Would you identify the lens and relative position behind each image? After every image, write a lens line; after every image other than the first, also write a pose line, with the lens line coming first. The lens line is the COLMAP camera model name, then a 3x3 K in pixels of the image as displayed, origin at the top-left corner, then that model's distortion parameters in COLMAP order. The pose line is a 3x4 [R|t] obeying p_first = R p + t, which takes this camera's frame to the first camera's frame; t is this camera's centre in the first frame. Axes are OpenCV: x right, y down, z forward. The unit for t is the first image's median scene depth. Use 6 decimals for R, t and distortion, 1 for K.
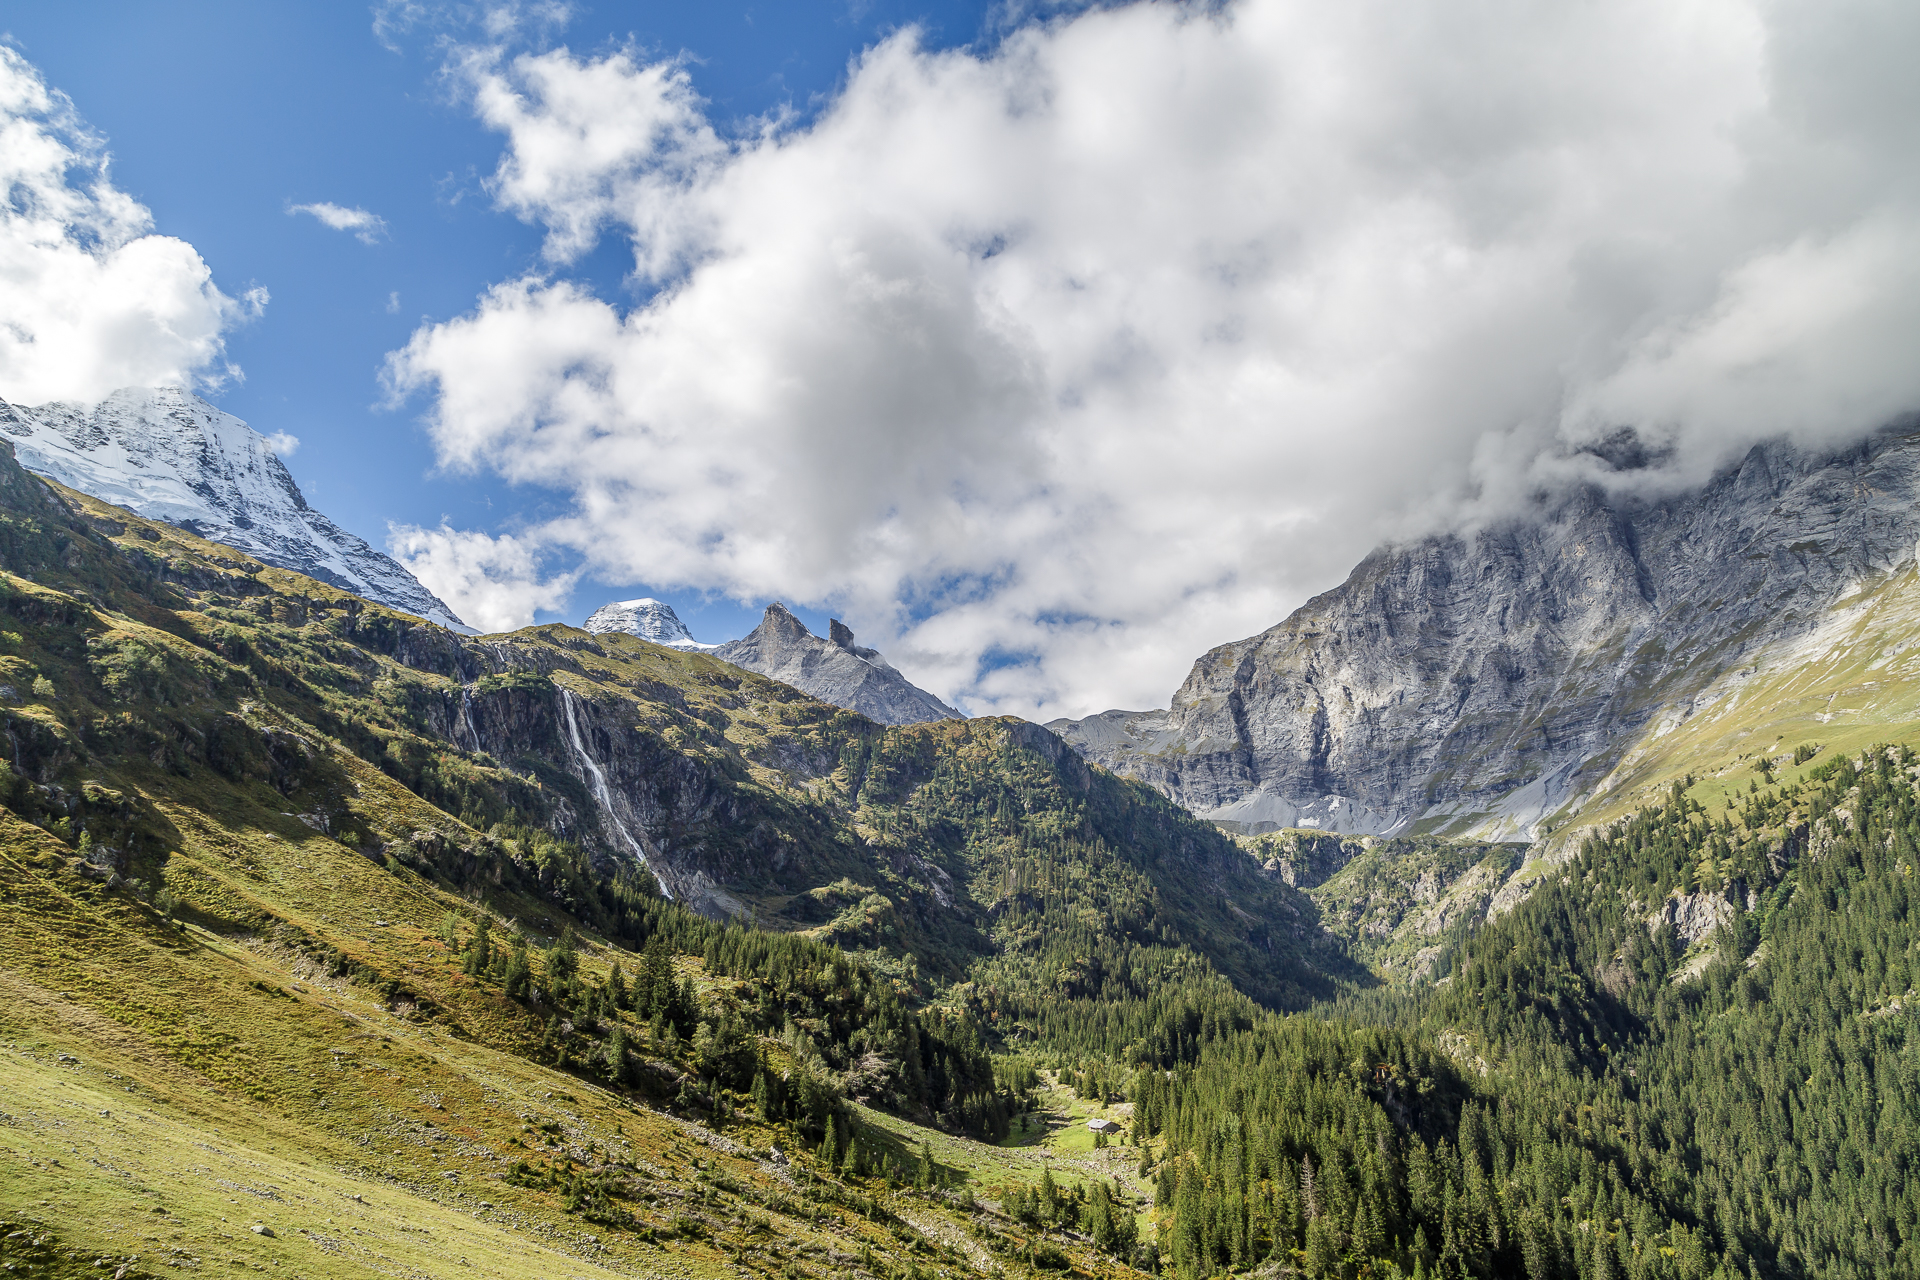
lens RADIAL K [[1275.7, 0, 960.5], [0, 1275.7, 639.9], [0, 0, 1]] dist [0.025098, -0.001950]
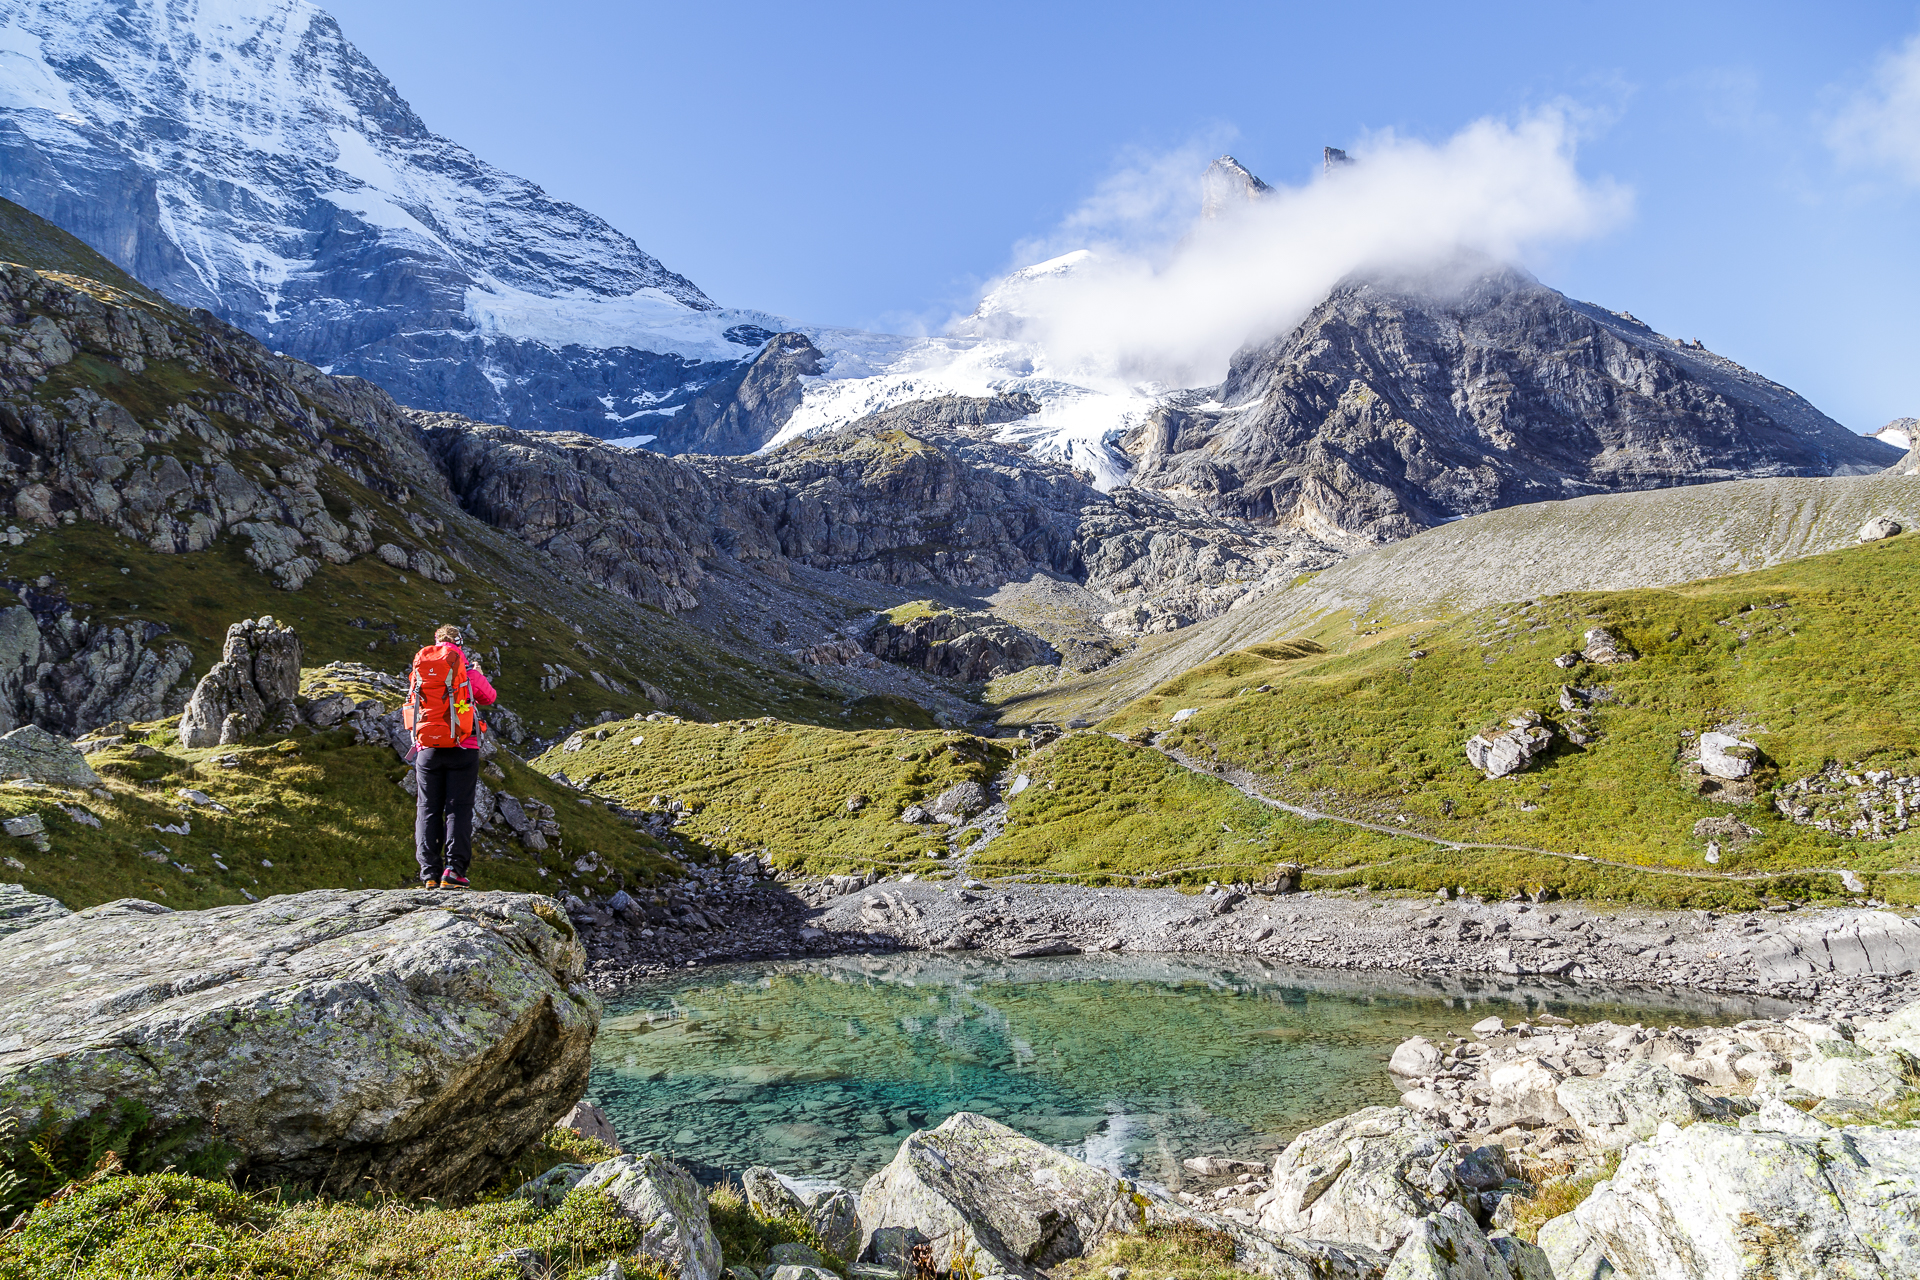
lens RADIAL K [[1275.7, 0, 973.3], [0, 1275.7, 634.8], [0, 0, 1]] dist [0.025098, -0.001950]
pose [[0.858973, -0.009941, -0.511925, 0.011251], [0.097590, 0.984662, 0.144628, 0.063867], [0.502635, -0.174191, 0.846768, 0.580250]]
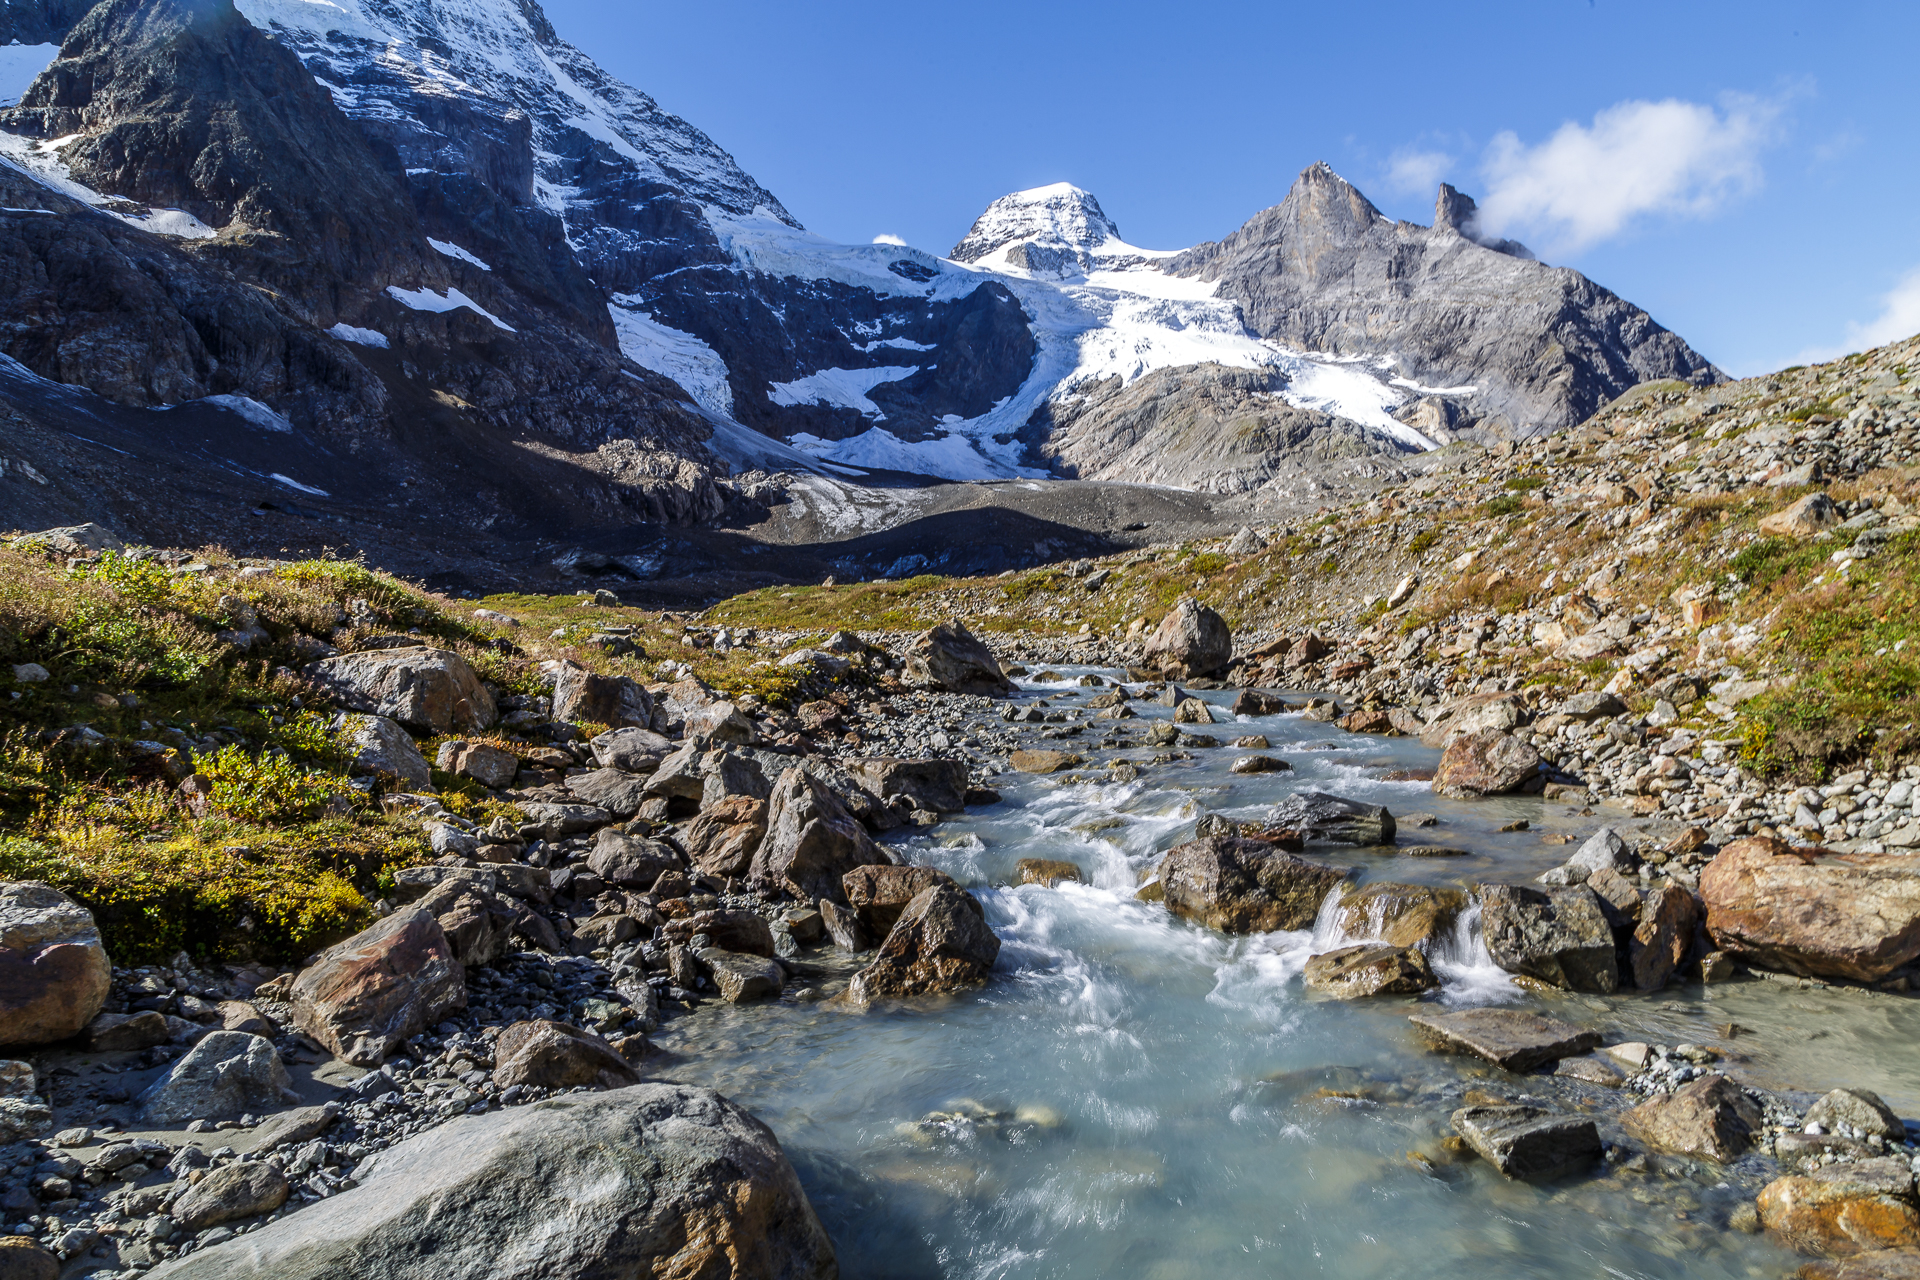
lens RADIAL K [[1275.7, 0, 971.6], [0, 1275.7, 638.1], [0, 0, 1]] dist [0.025098, -0.001950]
pose [[0.967624, 0.035730, -0.249854, -0.146688], [0.036233, 0.960012, 0.277606, 0.009875], [0.249781, -0.277671, 0.927636, 0.387966]]
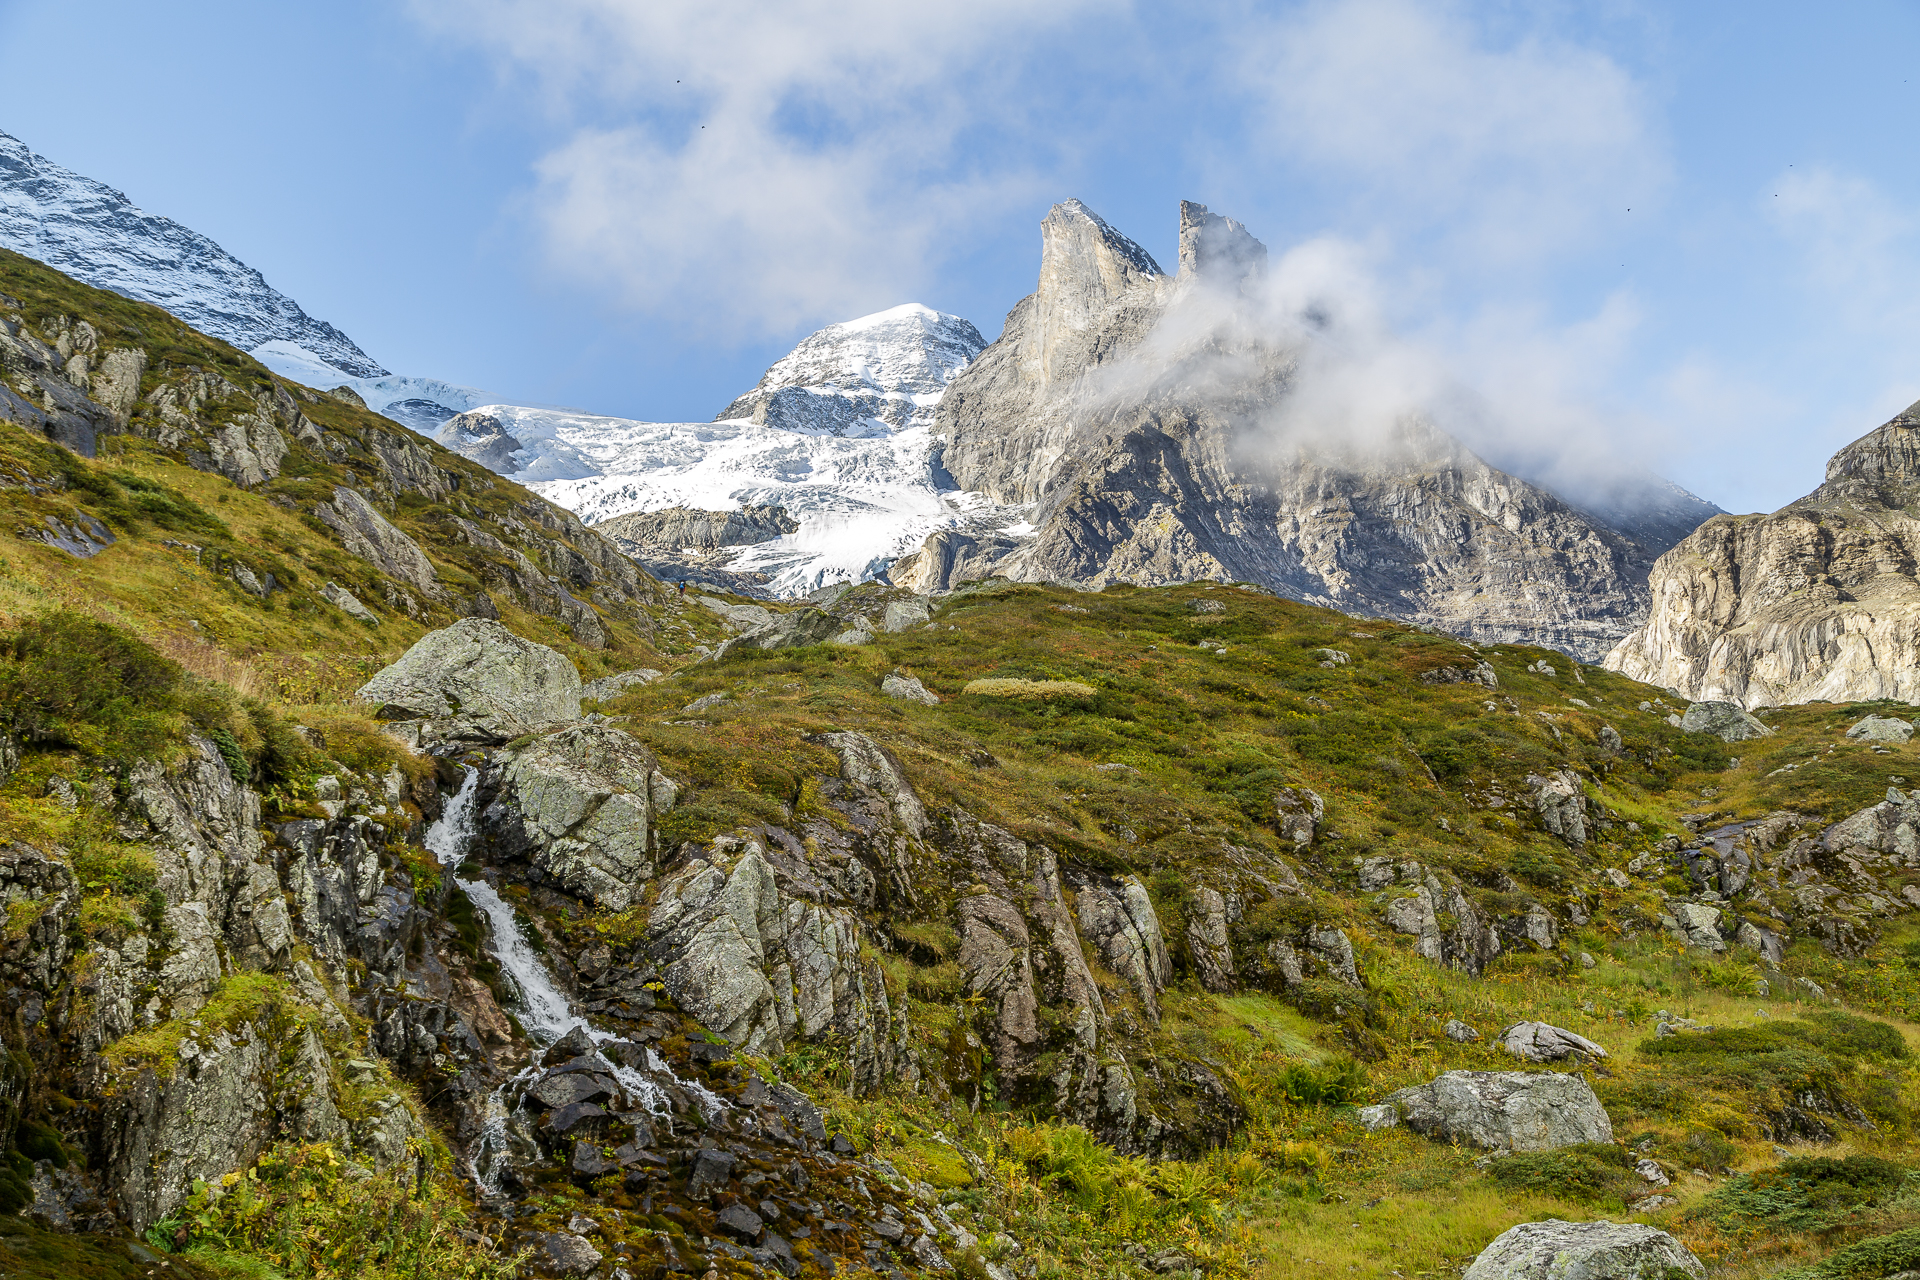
lens RADIAL K [[1901.2, 0, 941.7], [0, 1901.2, 639.1], [0, 0, 1]] dist [0.020085, 0.000000]
pose [[0.902385, -0.055522, -0.427339, 0.028687], [0.080651, 0.995902, 0.040914, 0.064232], [0.423316, -0.071385, 0.903165, 0.564853]]
